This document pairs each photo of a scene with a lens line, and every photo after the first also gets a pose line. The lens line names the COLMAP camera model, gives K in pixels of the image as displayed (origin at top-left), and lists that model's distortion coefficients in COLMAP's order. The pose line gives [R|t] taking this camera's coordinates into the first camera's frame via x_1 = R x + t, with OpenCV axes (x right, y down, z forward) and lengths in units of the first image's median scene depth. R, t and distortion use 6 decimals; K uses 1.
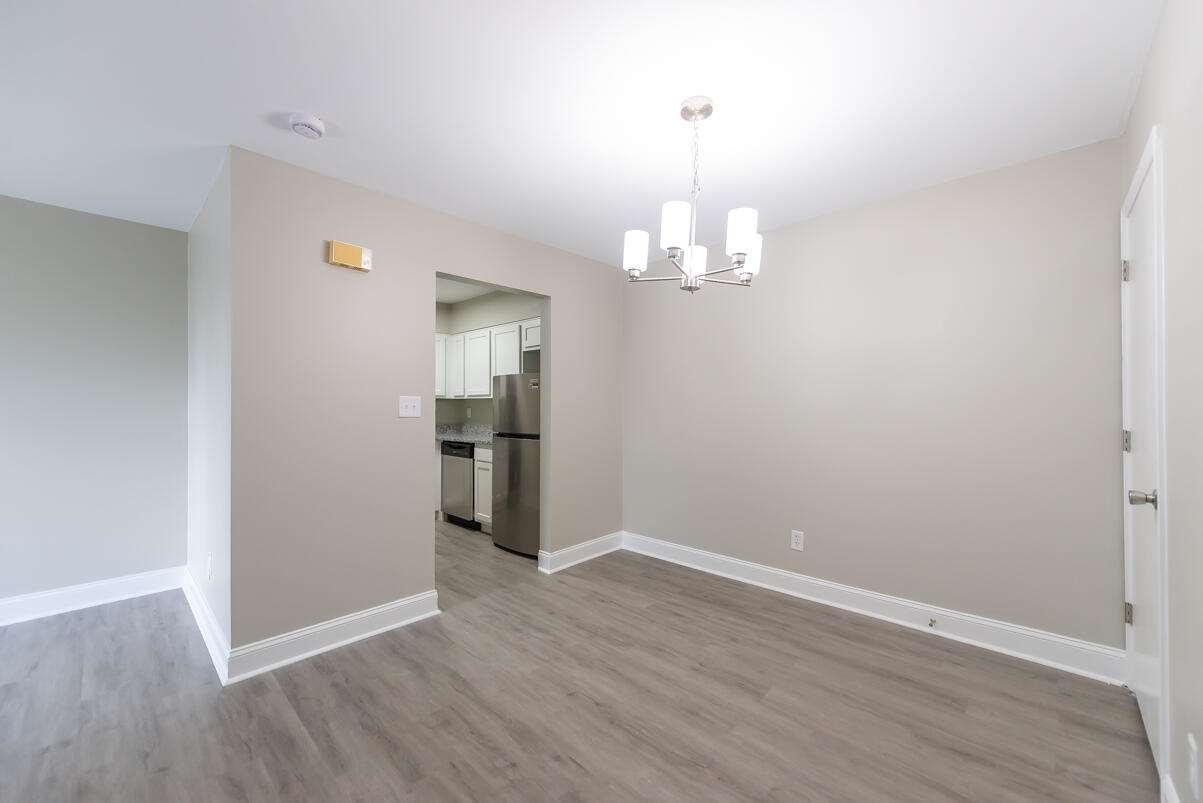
lens RADIAL K [[481.0, 0, 608.5], [0, 481.0, 398.6], [0, 0, 1]] dist [-0.002232, -0.000419]
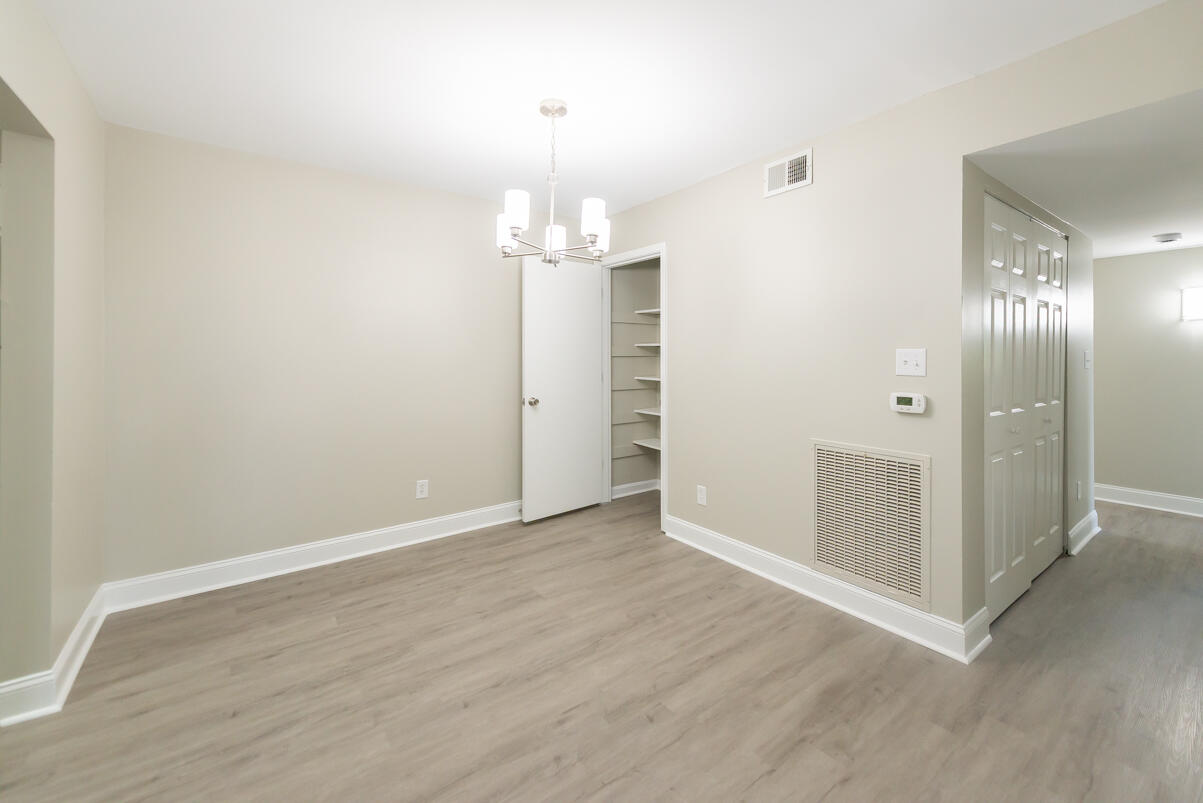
lens RADIAL K [[481.0, 0, 608.0], [0, 481.0, 411.4], [0, 0, 1]] dist [-0.002232, -0.000419]
pose [[0.173724, -0.121345, 0.977290, -0.682346], [-0.006757, 0.992209, 0.124399, -0.018256], [-0.984771, -0.028214, 0.171550, 0.510988]]
